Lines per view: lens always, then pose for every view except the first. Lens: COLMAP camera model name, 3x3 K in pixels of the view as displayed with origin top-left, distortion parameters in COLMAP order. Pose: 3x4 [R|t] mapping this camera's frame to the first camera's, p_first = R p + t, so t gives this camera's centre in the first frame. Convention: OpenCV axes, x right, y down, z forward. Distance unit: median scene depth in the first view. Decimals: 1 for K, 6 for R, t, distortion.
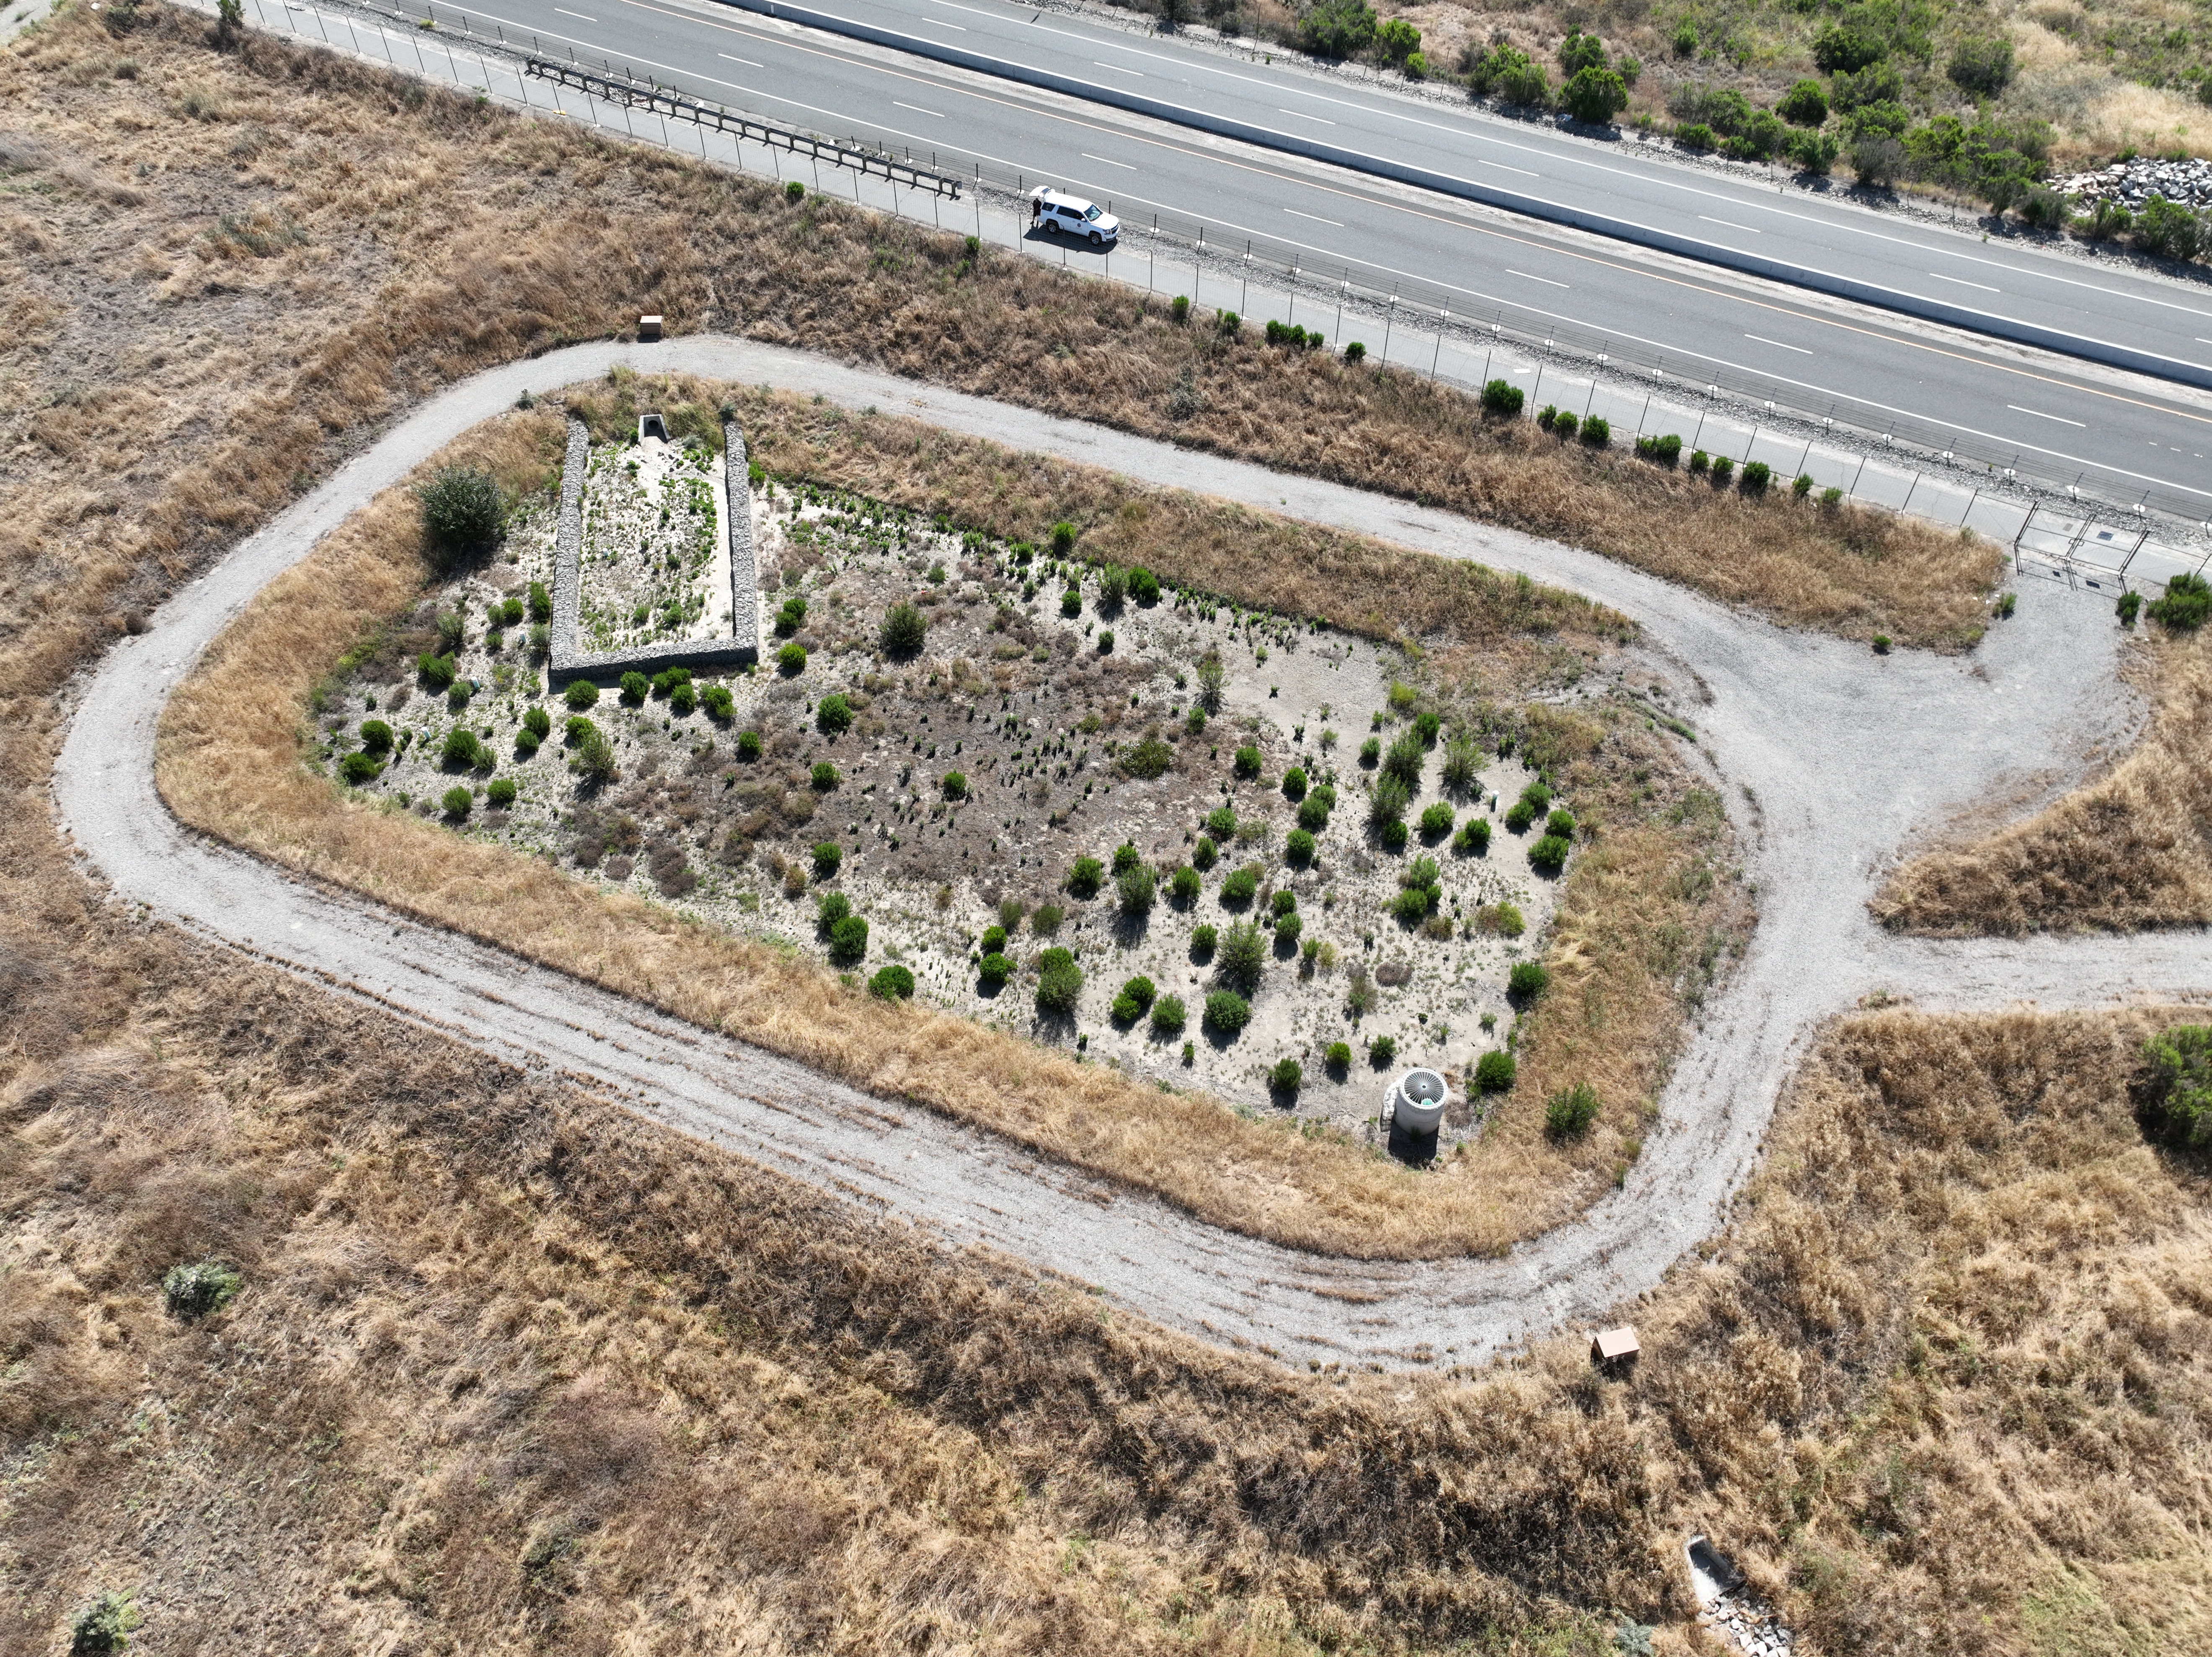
lens RADIAL K [[1536.7, 0, 1104.9], [0, 1536.7, 828.2], [0, 0, 1]] dist [-0.001460, 0.015171]
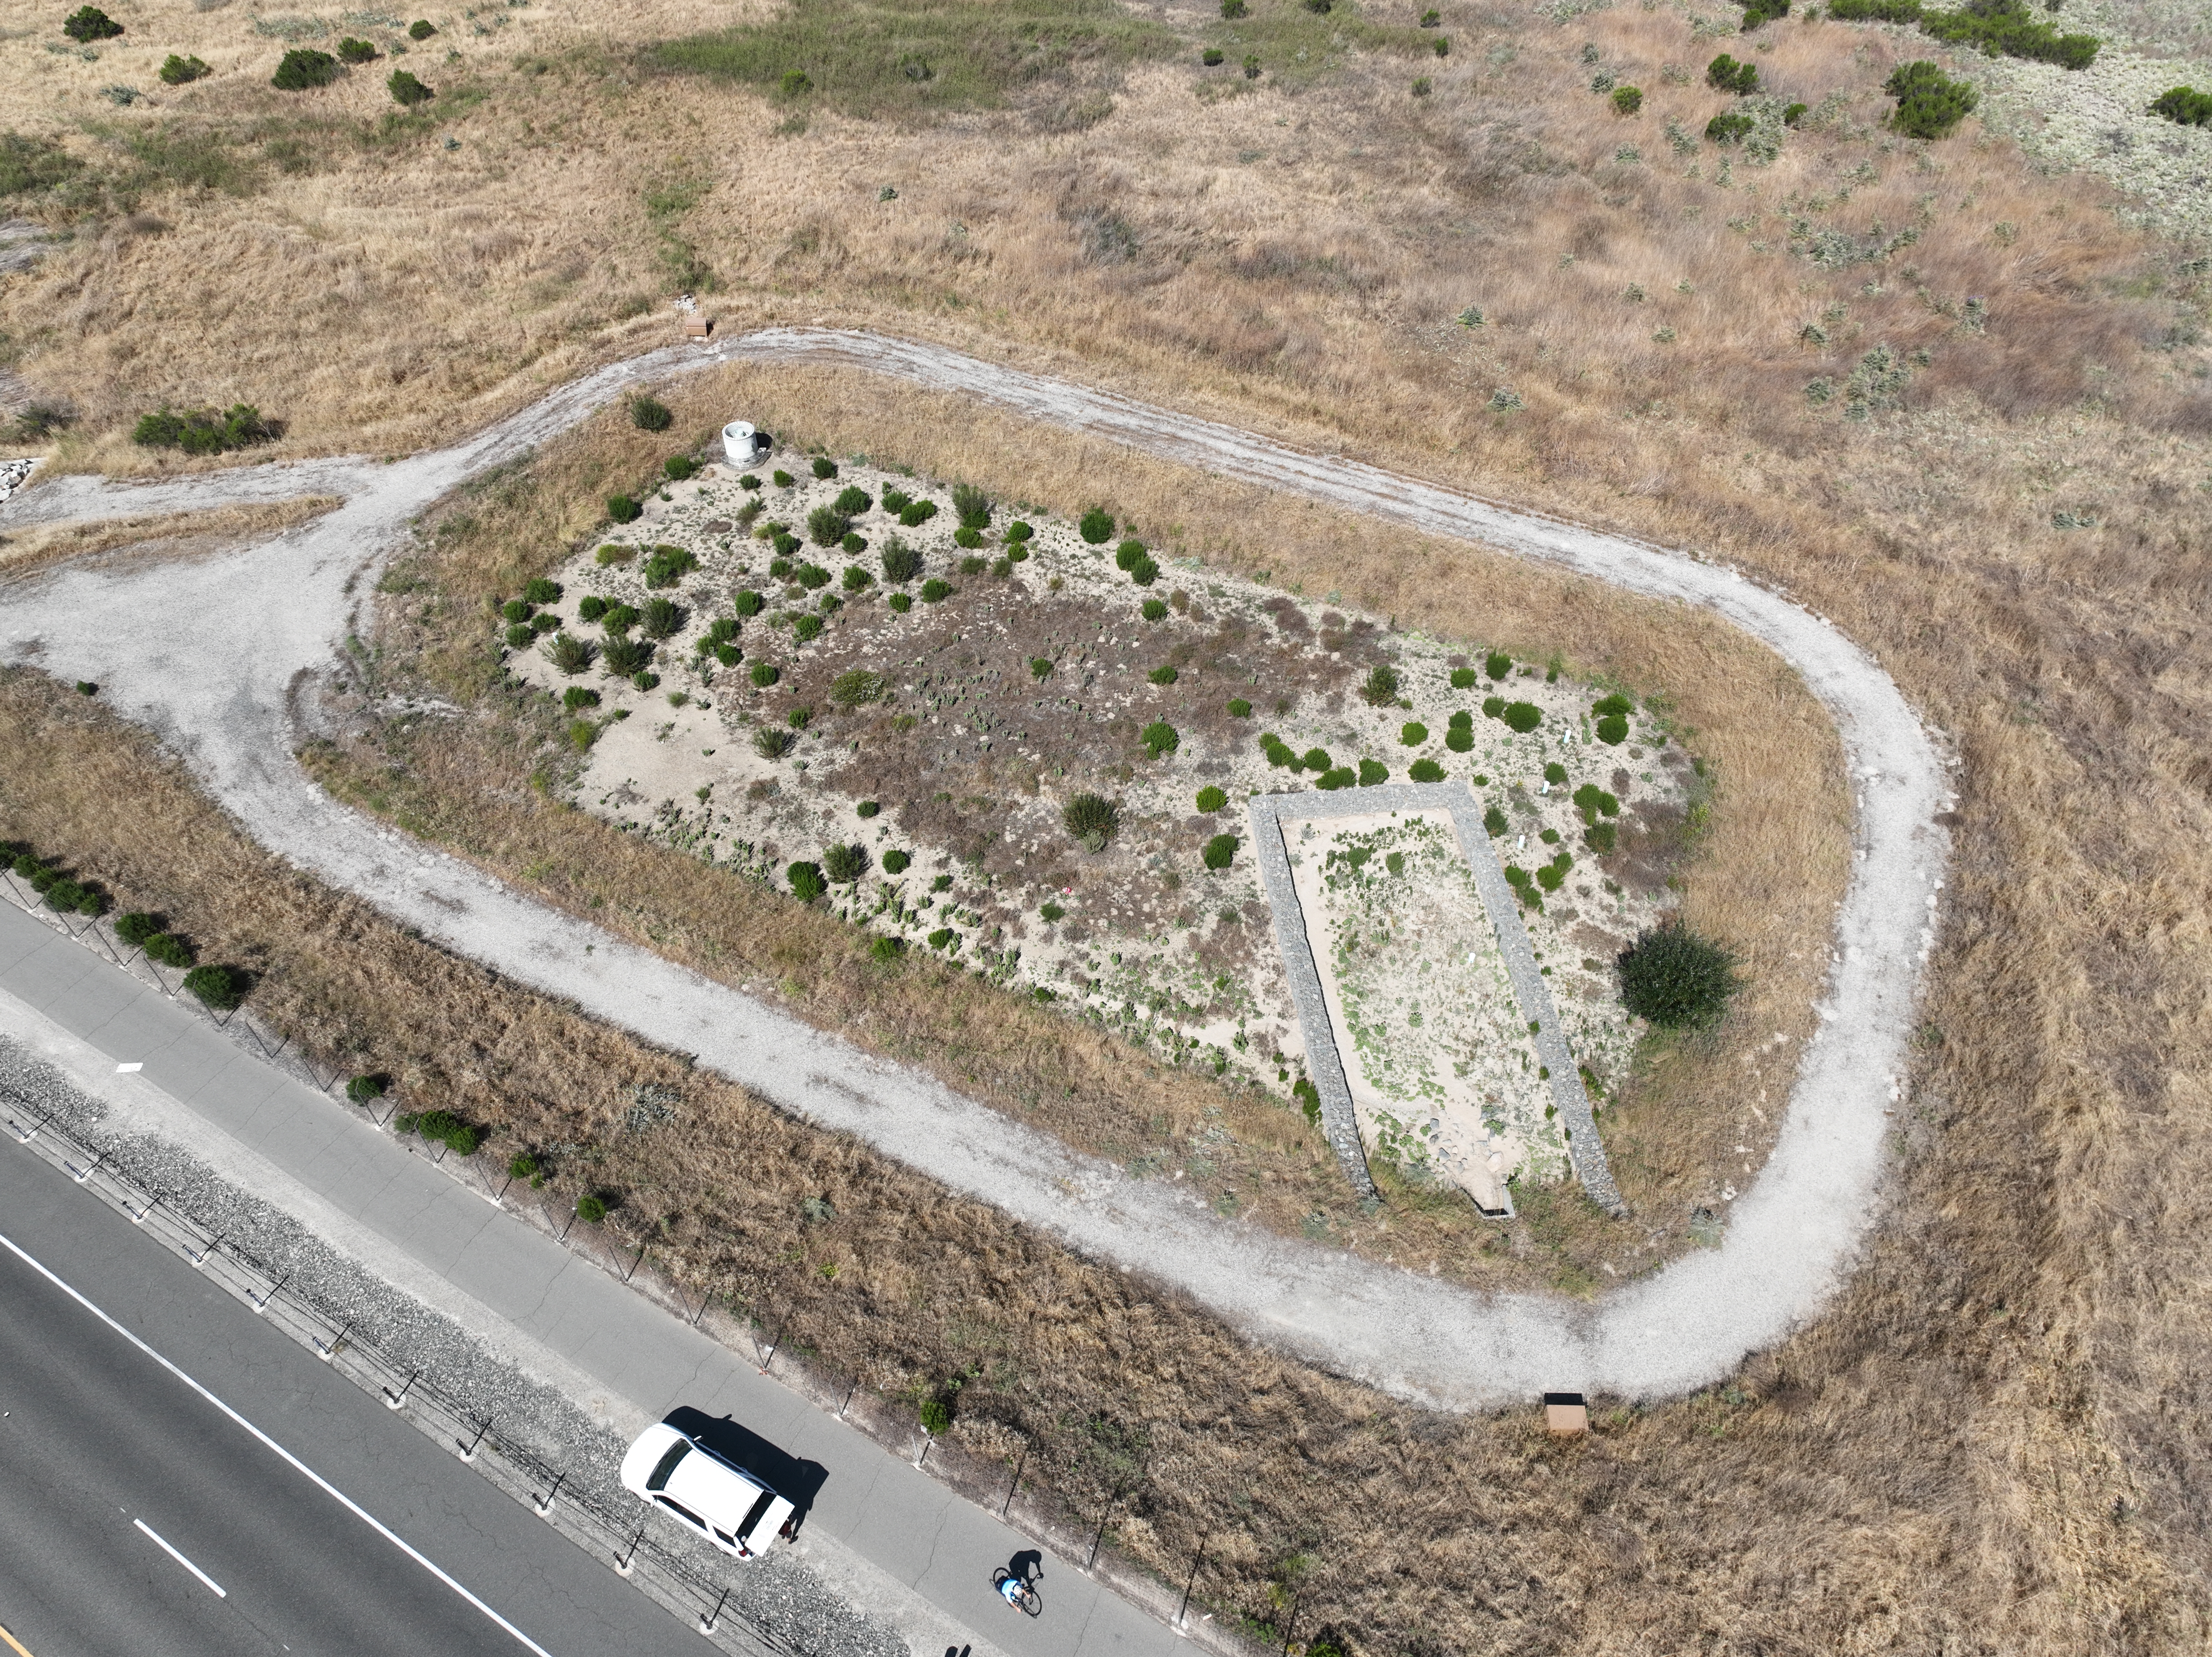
lens RADIAL K [[1536.7, 0, 1110.2], [0, 1536.7, 836.8], [0, 0, 1]] dist [-0.001460, 0.015171]
pose [[-0.997464, -0.047825, 0.052703, -0.212553], [0.058002, -0.117202, 0.991413, -1.130620], [-0.041237, 0.991956, 0.119679, 1.009472]]
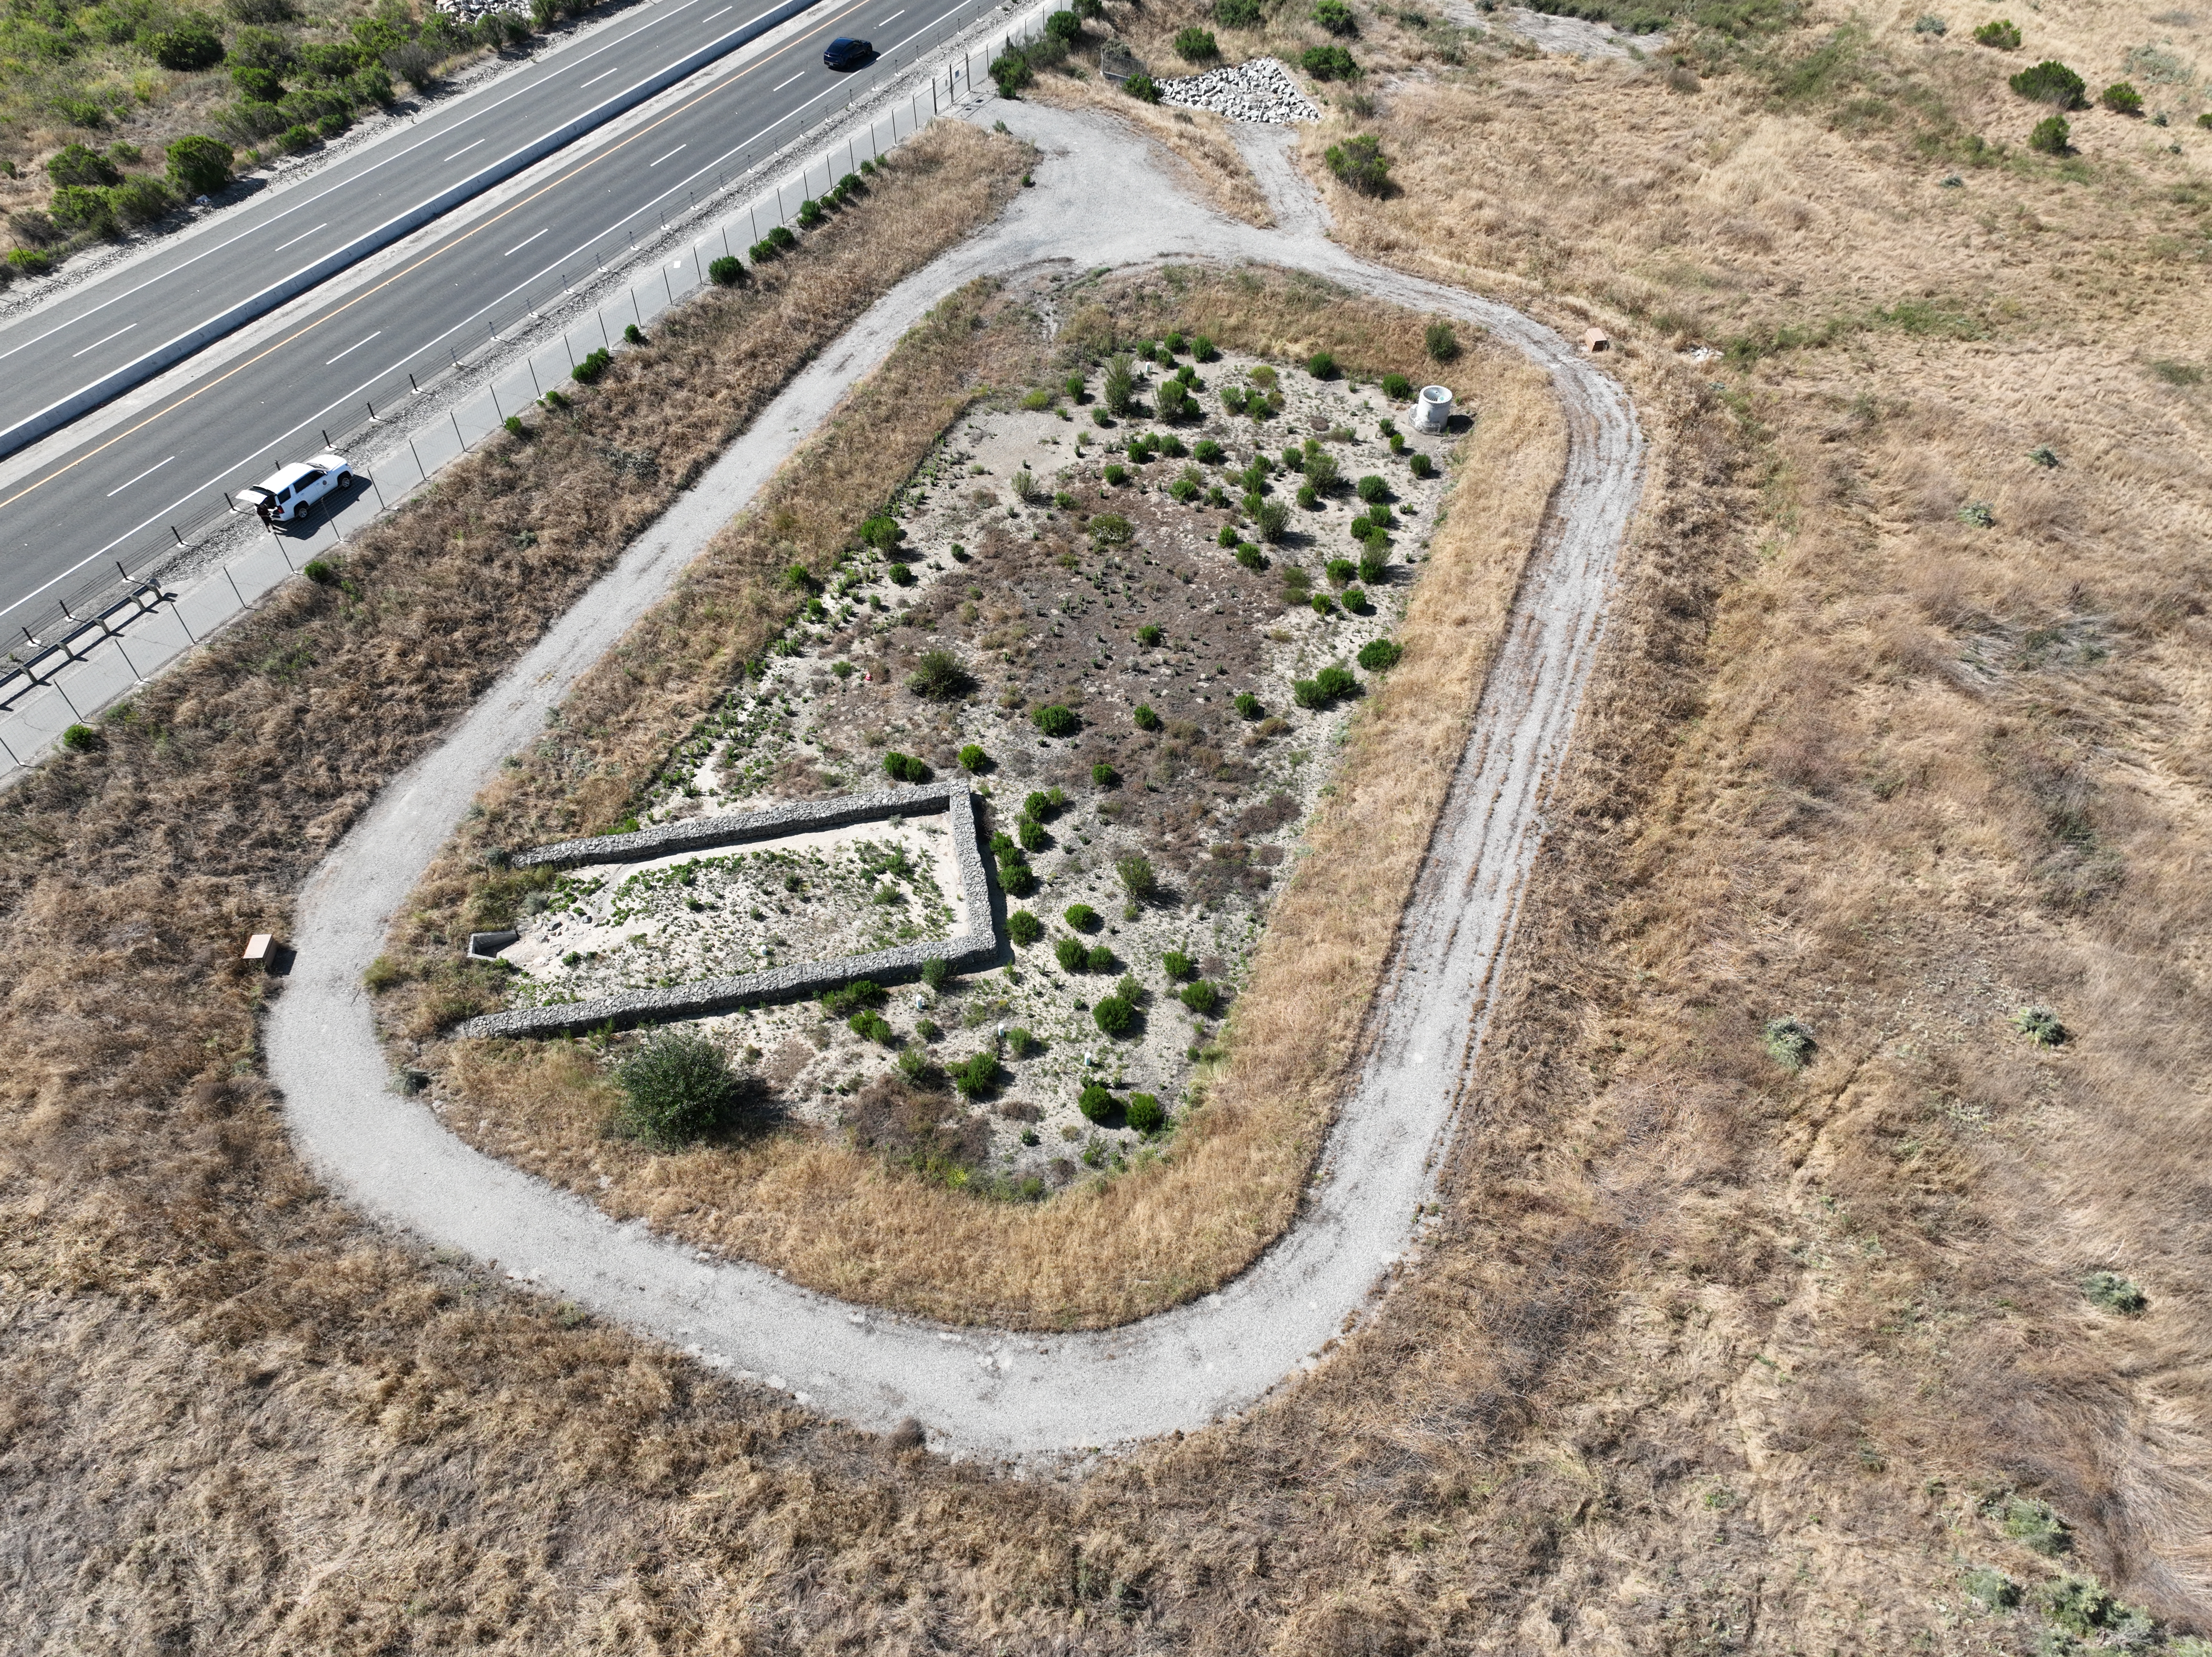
lens RADIAL K [[1536.7, 0, 1107.4], [0, 1536.7, 839.7], [0, 0, 1]] dist [-0.001460, 0.015171]
pose [[-0.014897, -0.750332, 0.660893, -0.951173], [0.752180, 0.427076, 0.501827, -0.550734], [-0.658789, 0.504586, 0.558023, 0.493438]]
